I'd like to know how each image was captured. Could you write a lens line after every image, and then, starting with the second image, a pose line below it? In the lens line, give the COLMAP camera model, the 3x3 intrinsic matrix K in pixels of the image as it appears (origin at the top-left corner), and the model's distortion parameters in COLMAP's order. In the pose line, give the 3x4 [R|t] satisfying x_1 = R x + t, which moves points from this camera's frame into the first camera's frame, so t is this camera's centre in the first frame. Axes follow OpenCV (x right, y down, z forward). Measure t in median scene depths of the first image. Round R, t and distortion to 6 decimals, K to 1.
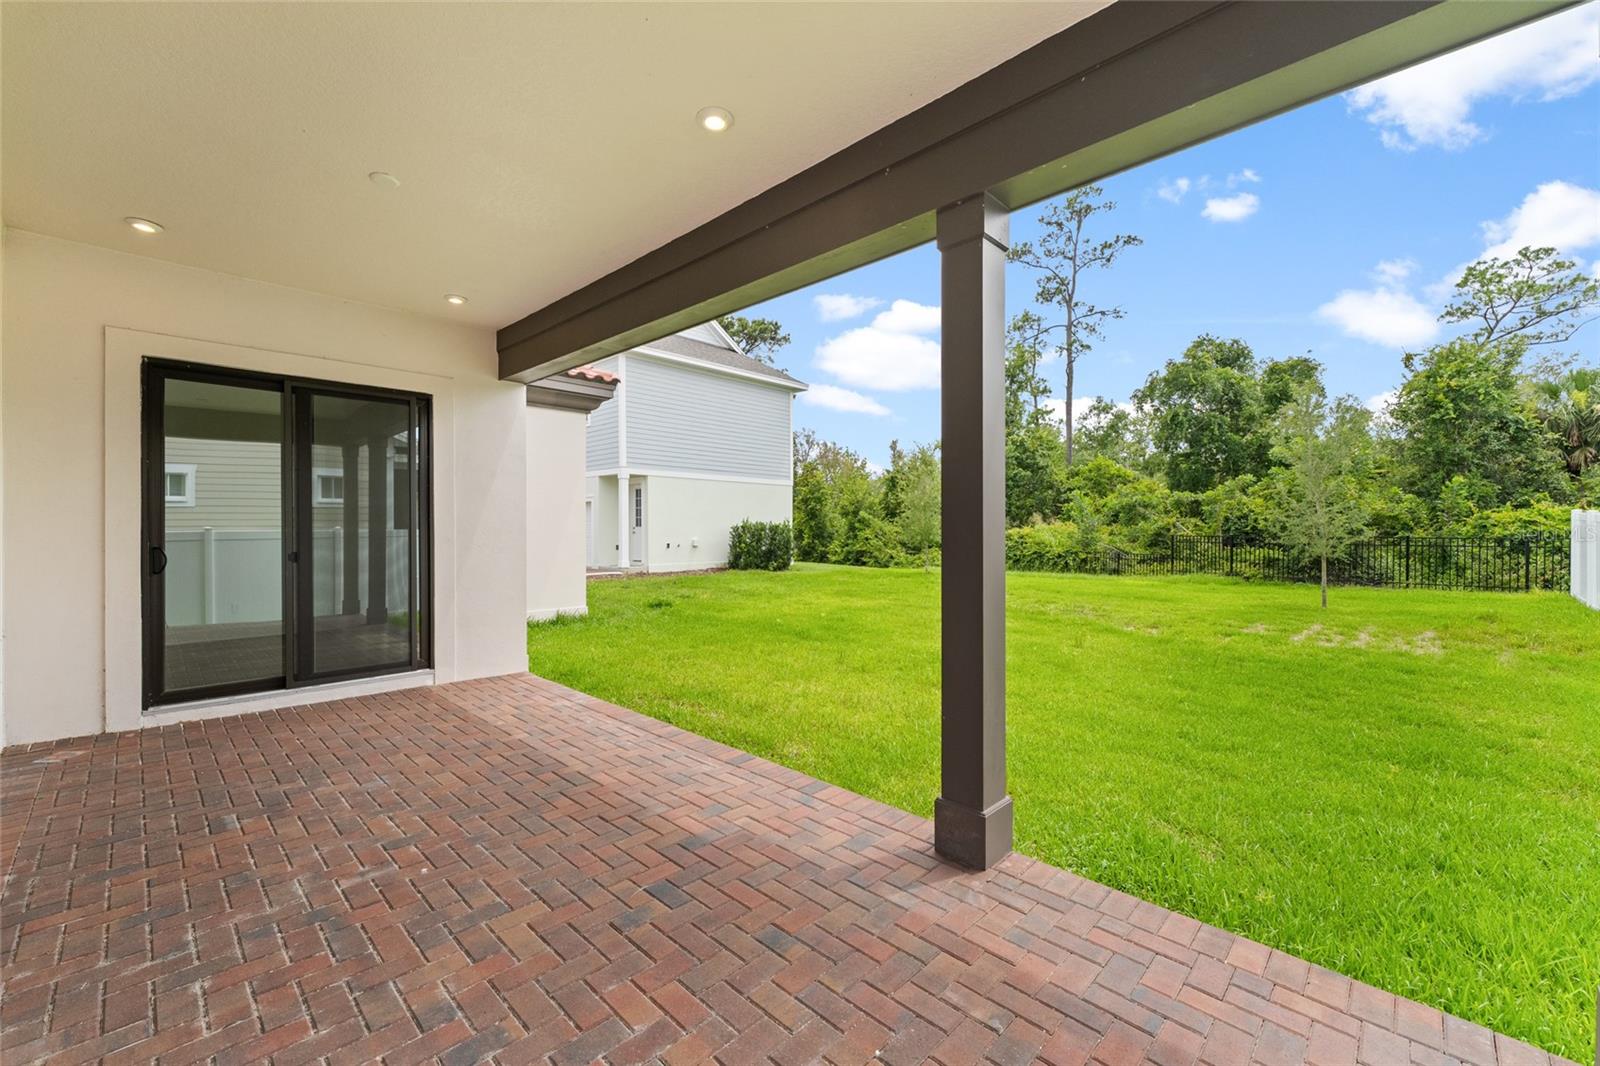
lens RADIAL K [[648.6, 0, 803.8], [0, 648.6, 533.0], [0, 0, 1]] dist [0.003180, -0.000083]
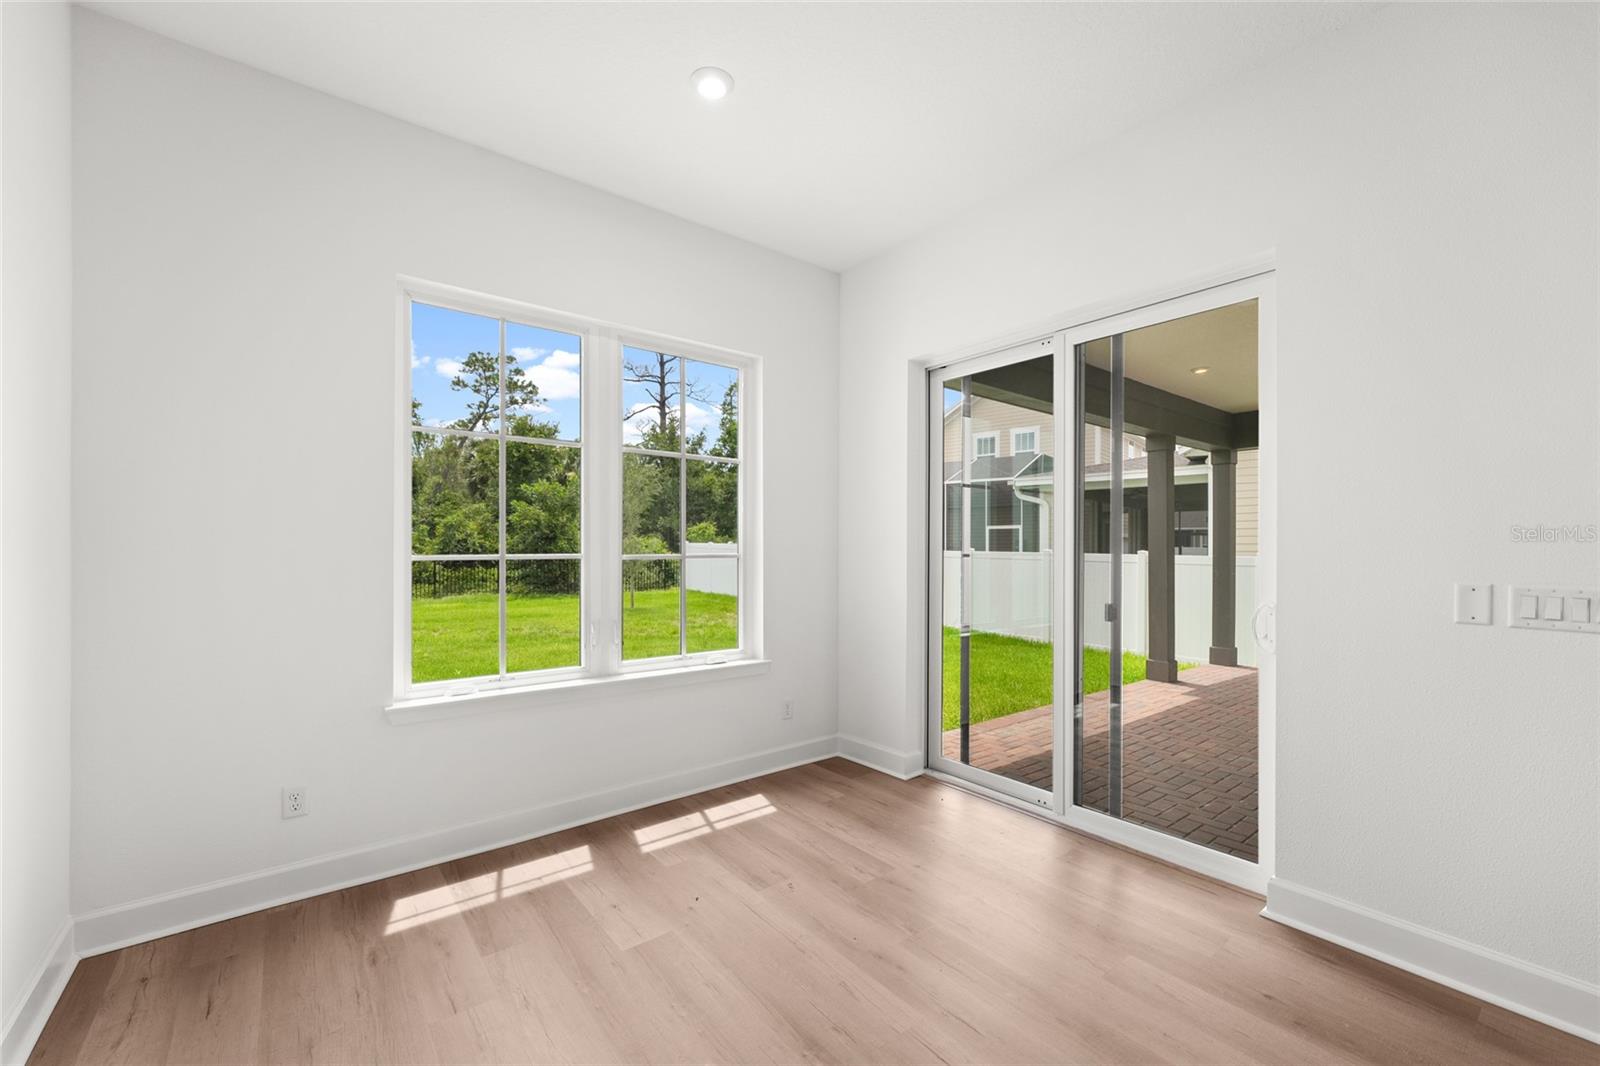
lens RADIAL K [[648.6, 0, 802.9], [0, 648.6, 546.2], [0, 0, 1]] dist [0.003180, -0.000083]
pose [[0.126146, 0.010435, 0.991957, -0.289365], [-0.001154, 0.999946, -0.010373, -0.002692], [-0.992011, 0.000164, 0.126151, 0.241310]]
